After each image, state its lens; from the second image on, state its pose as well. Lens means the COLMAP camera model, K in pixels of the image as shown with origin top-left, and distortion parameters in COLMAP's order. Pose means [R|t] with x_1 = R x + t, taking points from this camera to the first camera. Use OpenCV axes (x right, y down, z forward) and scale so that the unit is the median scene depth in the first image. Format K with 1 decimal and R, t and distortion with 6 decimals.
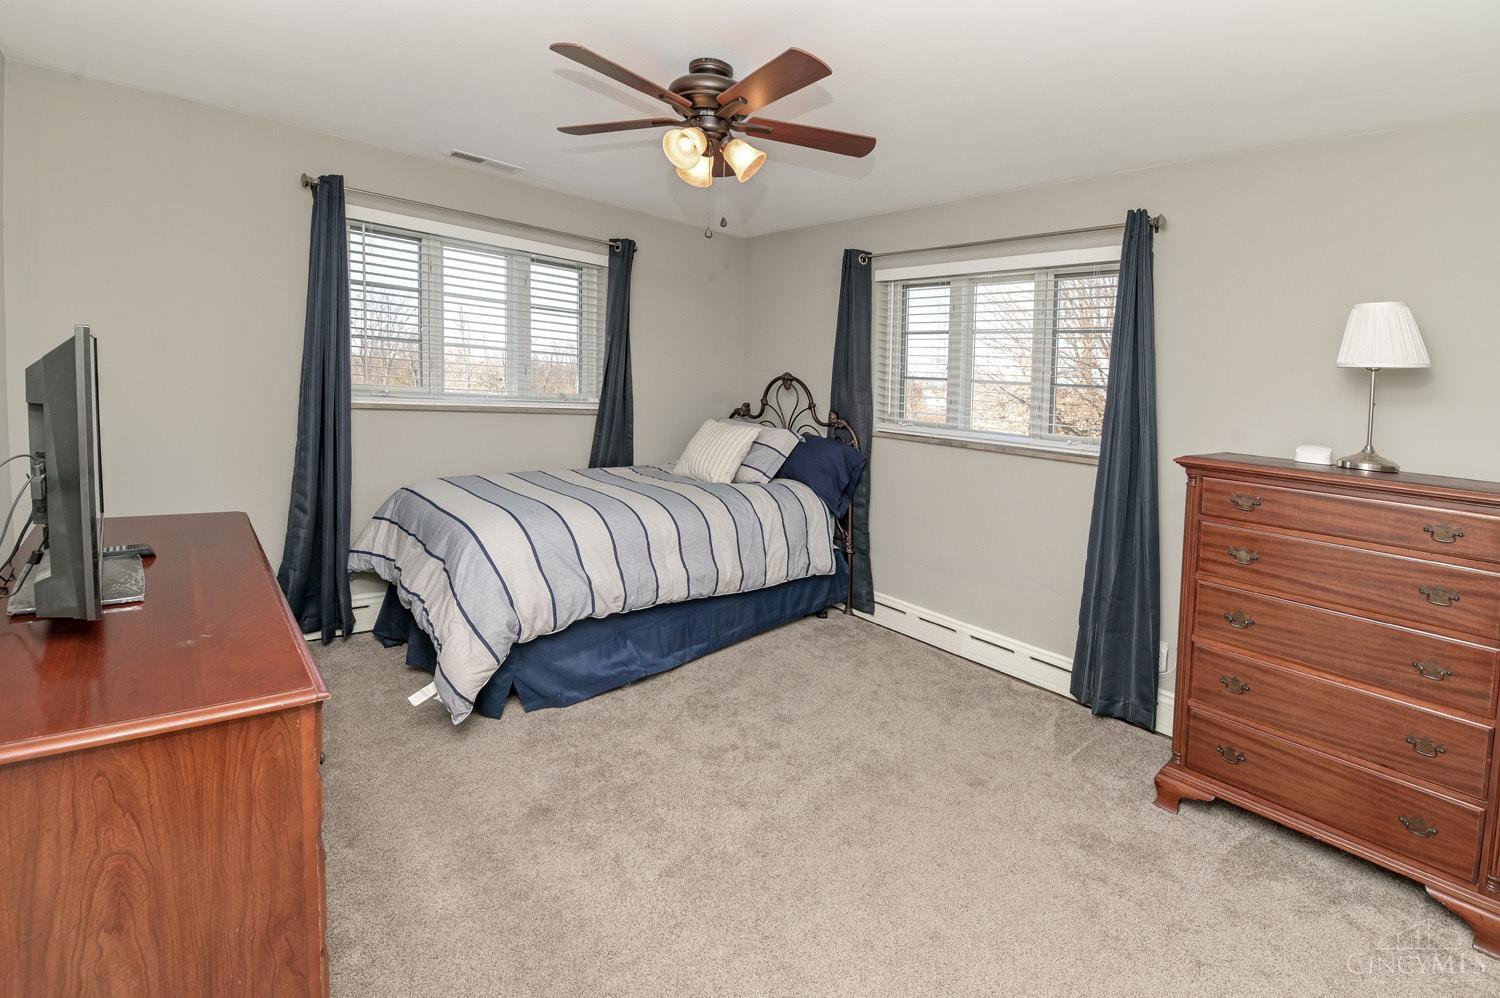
lens RADIAL K [[706.8, 0, 751.5], [0, 706.8, 412.1], [0, 0, 1]] dist [-0.012695, -0.000137]
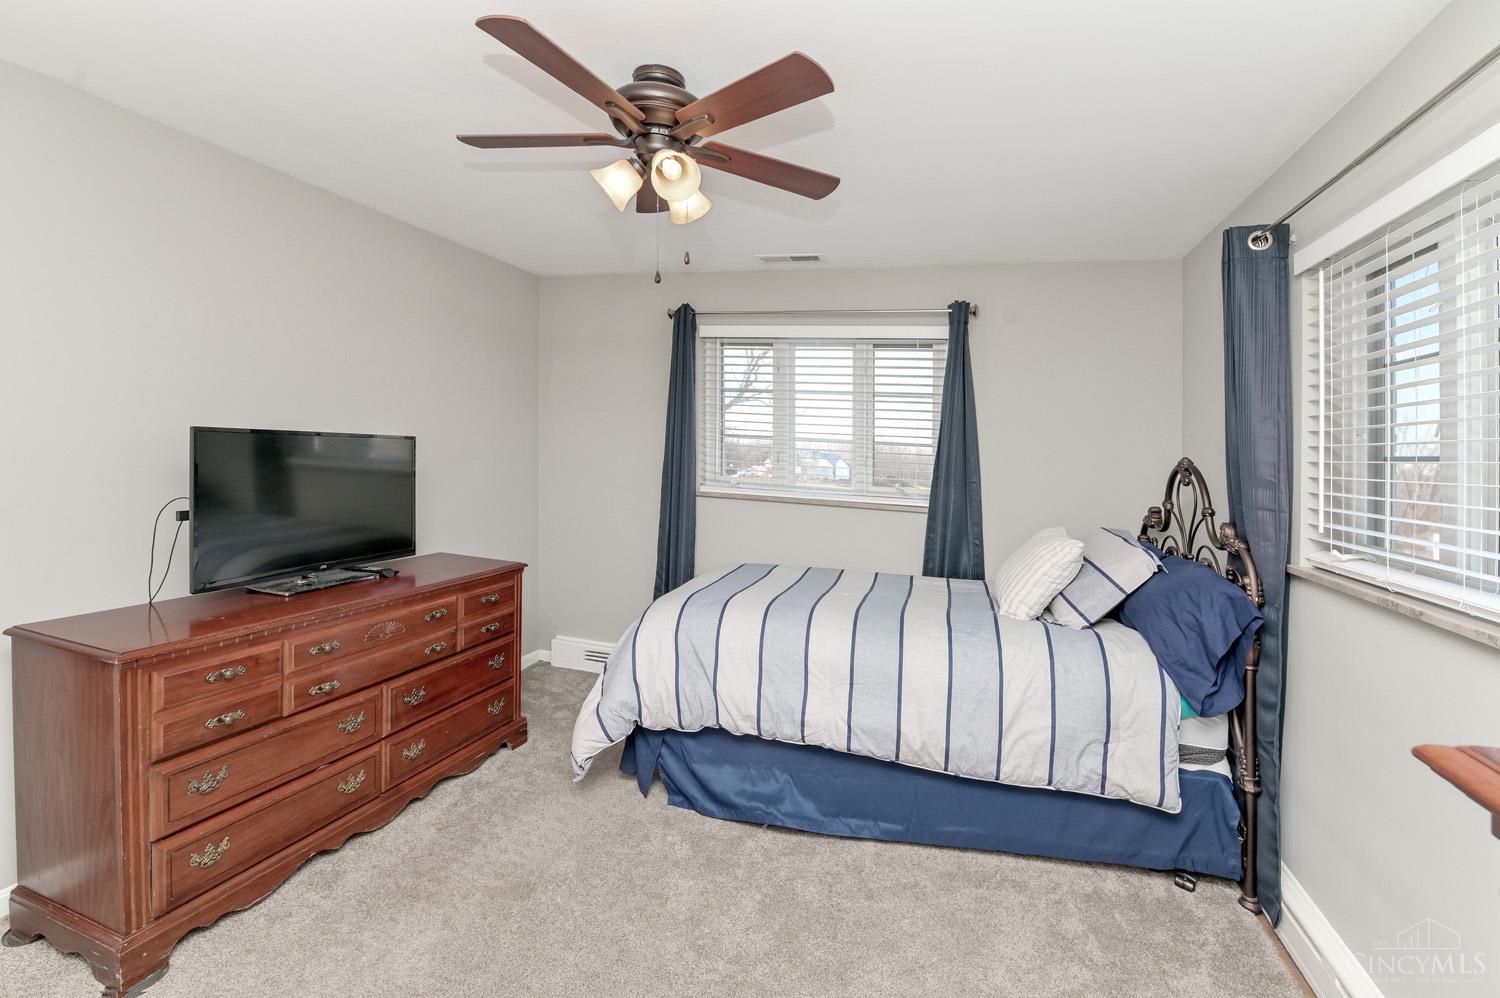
lens RADIAL K [[675.2, 0, 748.1], [0, 675.2, 476.5], [0, 0, 1]] dist [0.001442, 0.000081]
pose [[0.527148, -0.005048, -0.849759, 0.430230], [-0.046511, 0.998312, -0.034784, -0.002132], [0.848500, 0.057860, 0.526023, 0.458104]]
